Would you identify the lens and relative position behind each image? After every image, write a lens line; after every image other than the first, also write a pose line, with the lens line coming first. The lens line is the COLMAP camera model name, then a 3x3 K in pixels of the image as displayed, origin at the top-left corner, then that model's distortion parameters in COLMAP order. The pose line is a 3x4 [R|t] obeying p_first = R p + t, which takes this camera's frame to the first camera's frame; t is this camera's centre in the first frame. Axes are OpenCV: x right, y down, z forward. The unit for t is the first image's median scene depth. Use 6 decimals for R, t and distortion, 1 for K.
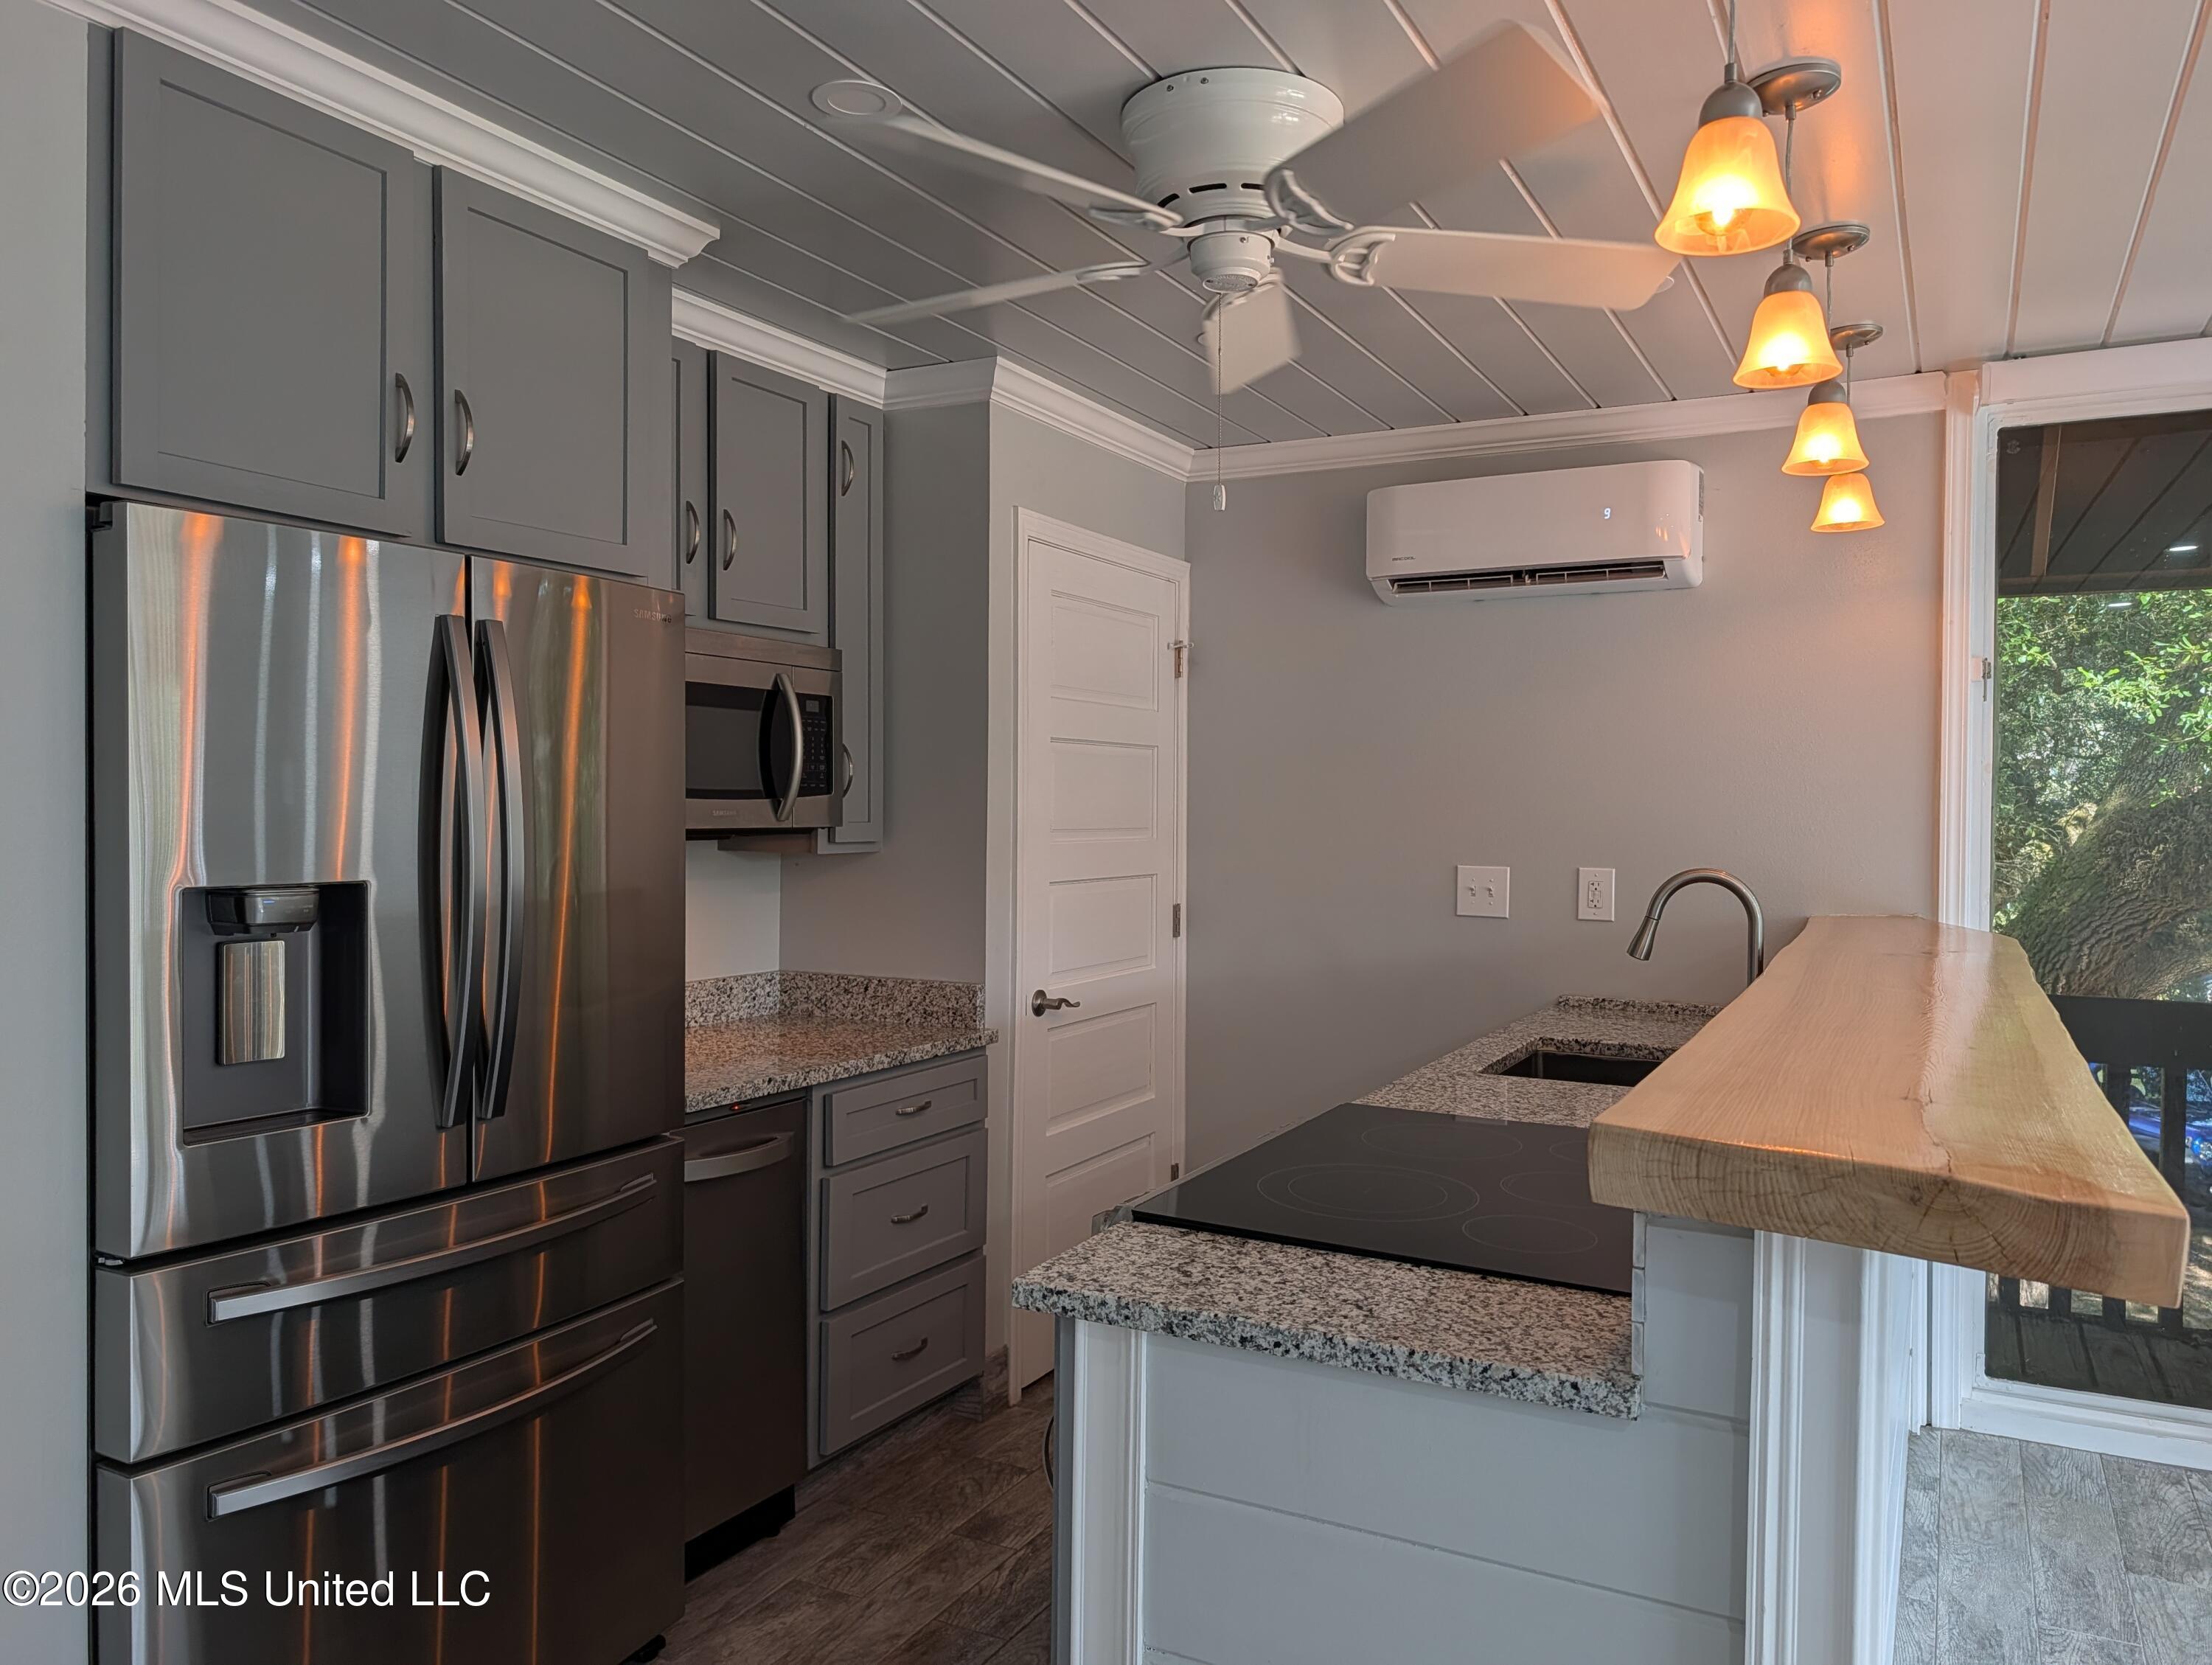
lens RADIAL K [[1593.5, 0, 1129.4], [0, 1593.5, 829.2], [0, 0, 1]] dist [0.009660, -0.005765]
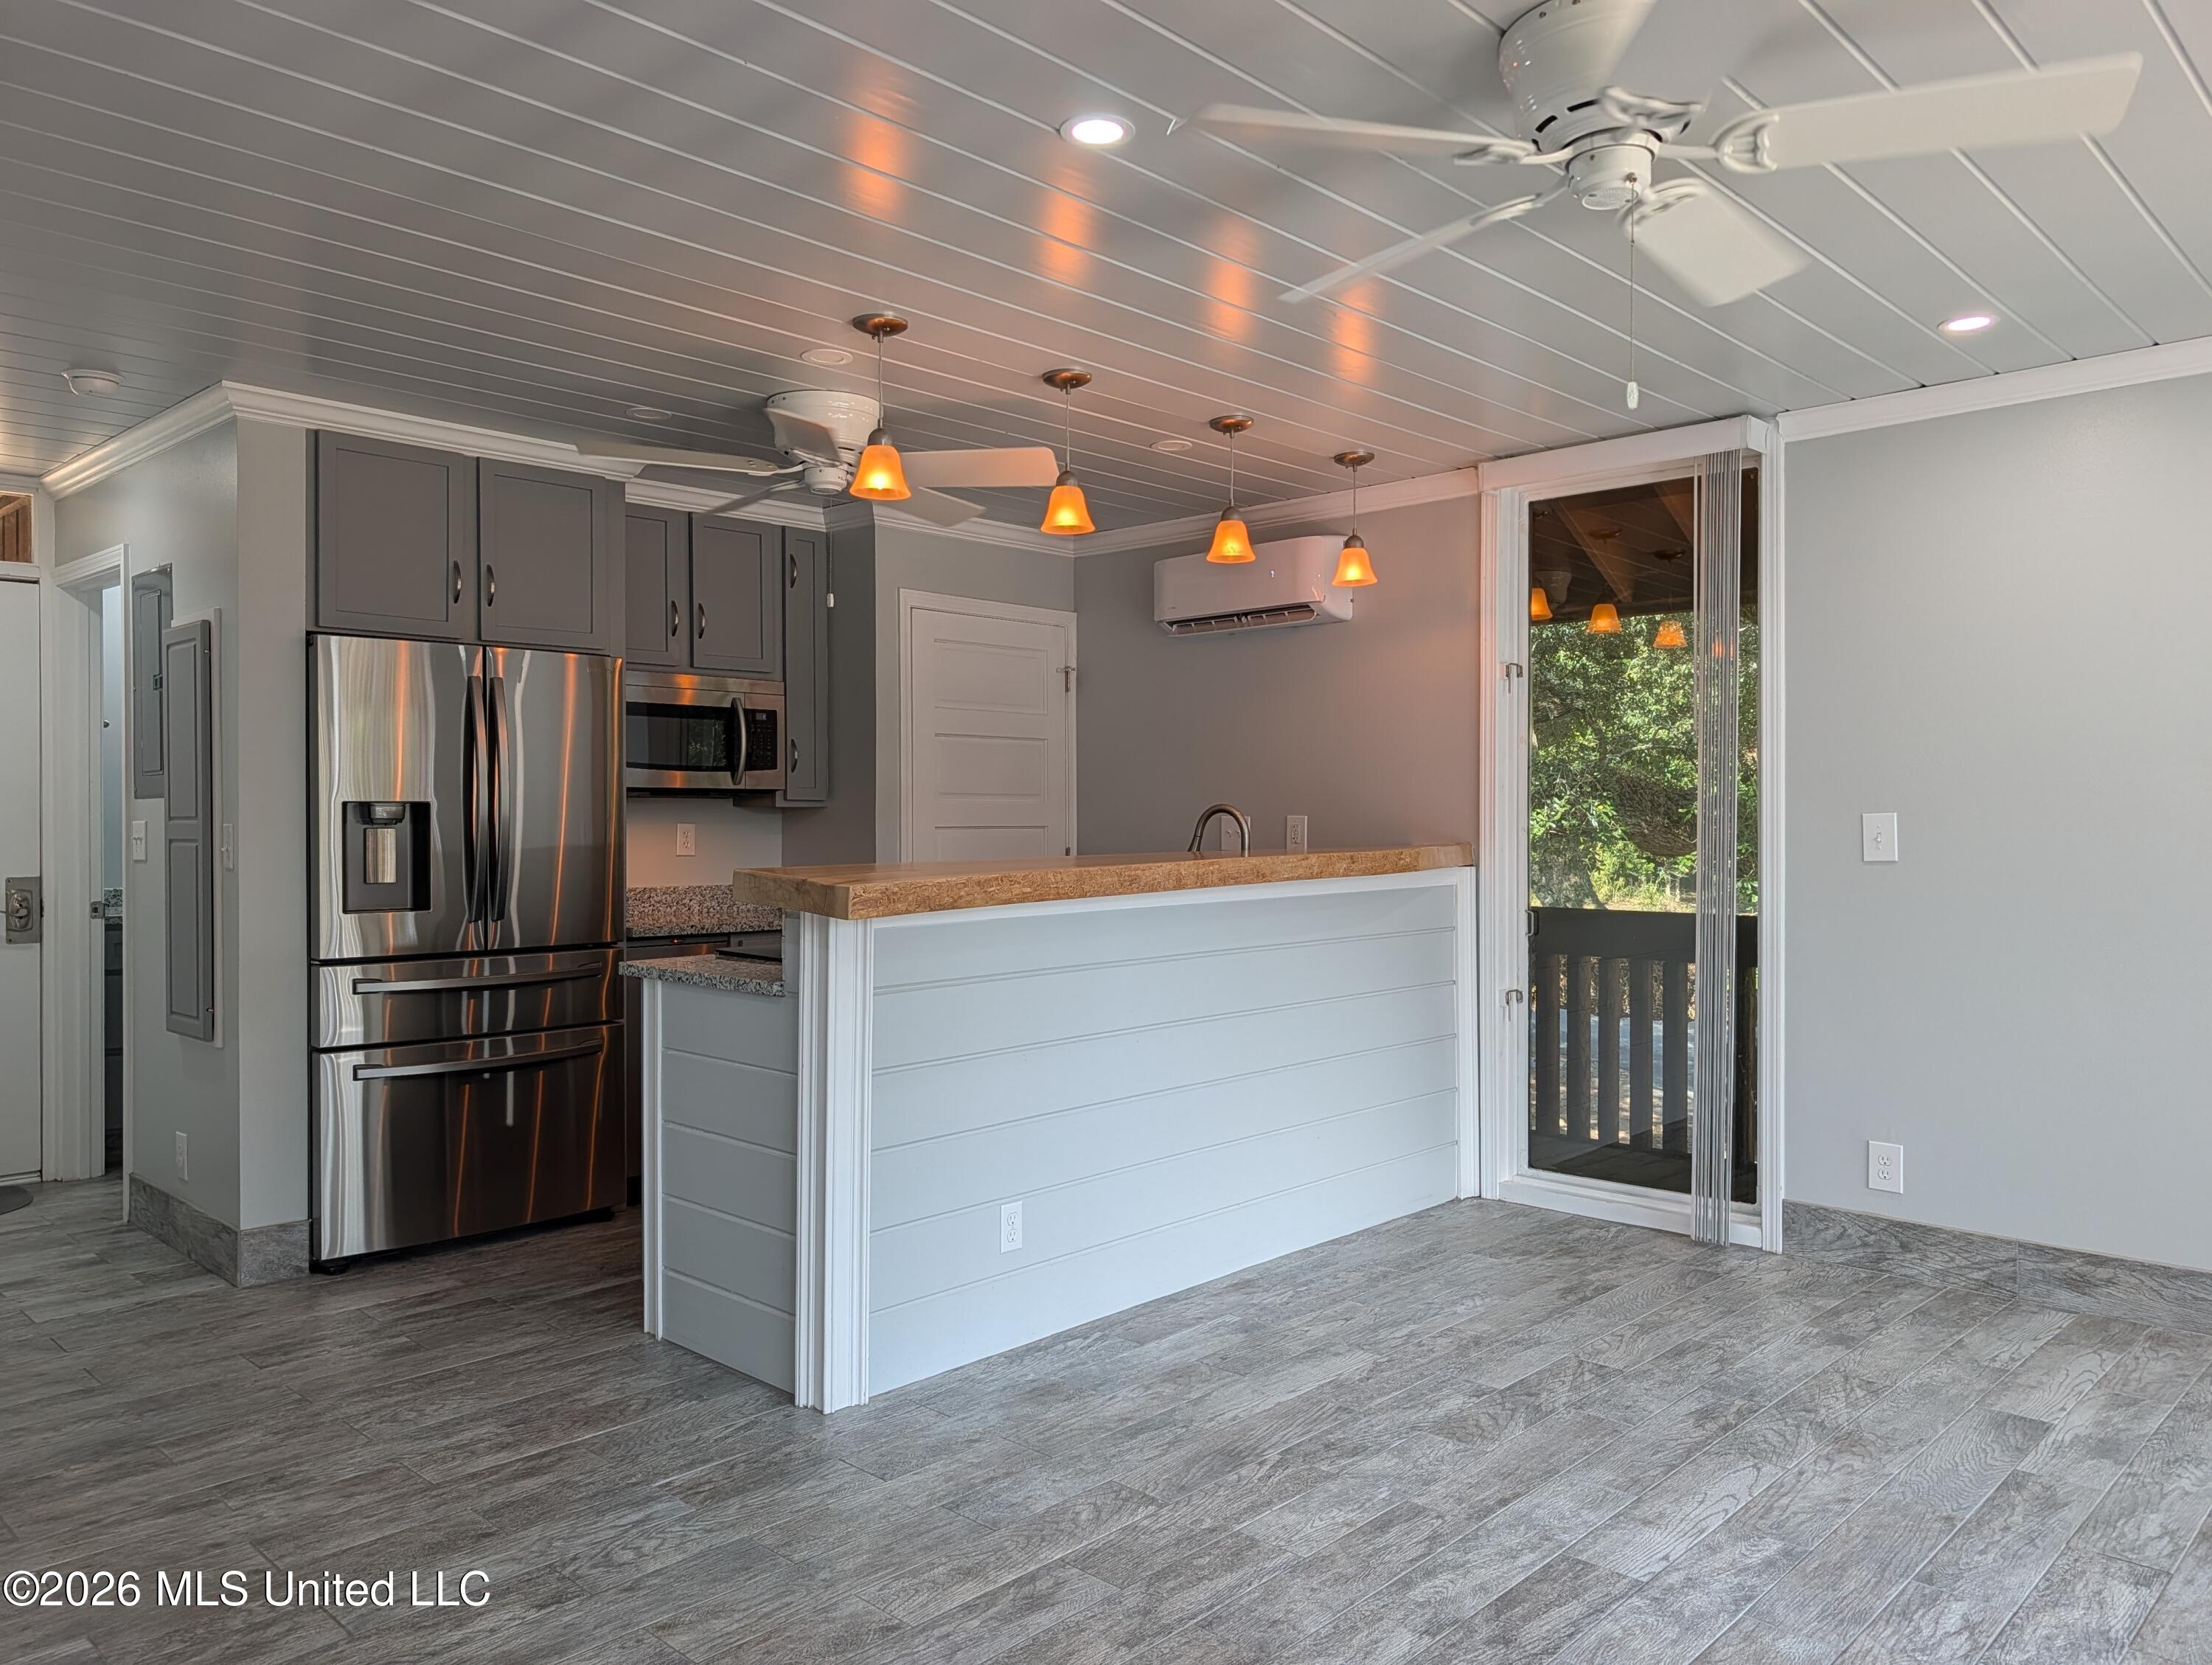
lens RADIAL K [[1585.9, 0, 1116.9], [0, 1585.9, 829.9], [0, 0, 1]] dist [0.007862, -0.001278]
pose [[0.962318, -0.004805, -0.271884, 0.690546], [0.003060, 0.999972, -0.006840, 0.061306], [0.271910, 0.005750, 0.962306, -0.560546]]
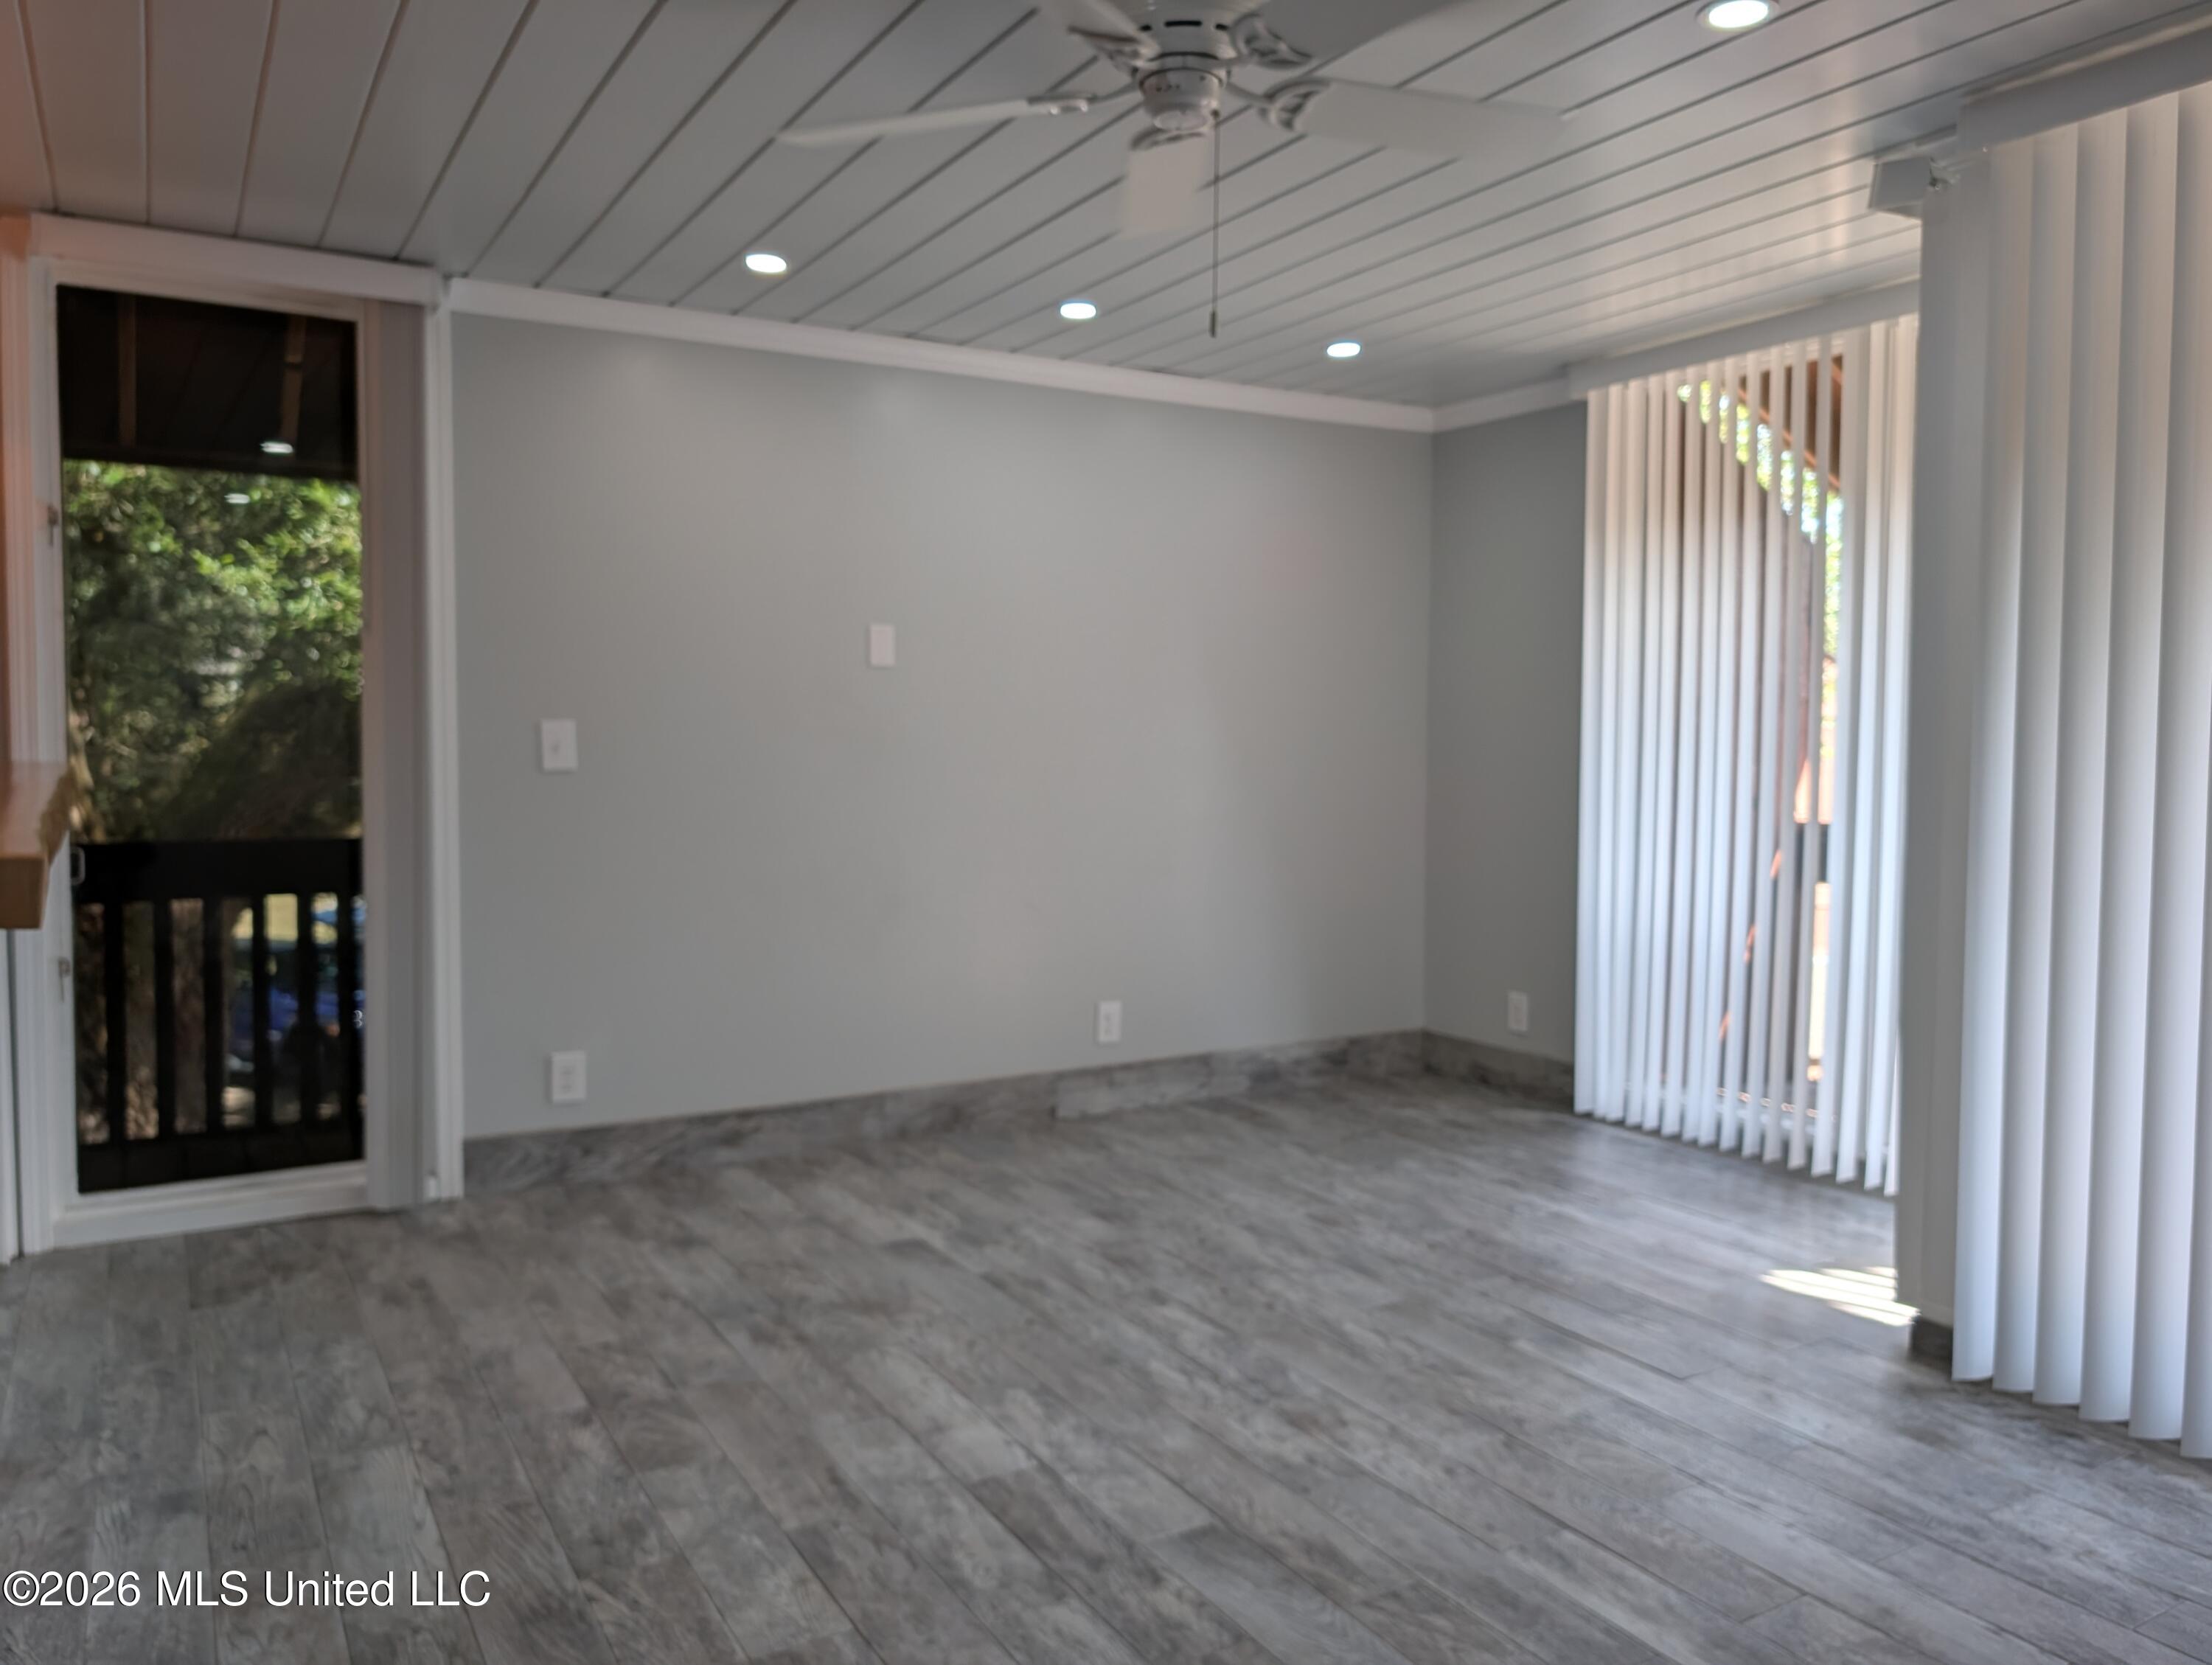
lens RADIAL K [[1608.7, 0, 1102.5], [0, 1608.7, 811.1], [0, 0, 1]] dist [0.001049, -0.001595]
pose [[0.526242, -0.041976, 0.849298, 0.003469], [0.007907, 0.998979, 0.044475, 0.058796], [-0.850298, -0.016690, 0.526037, -0.150883]]
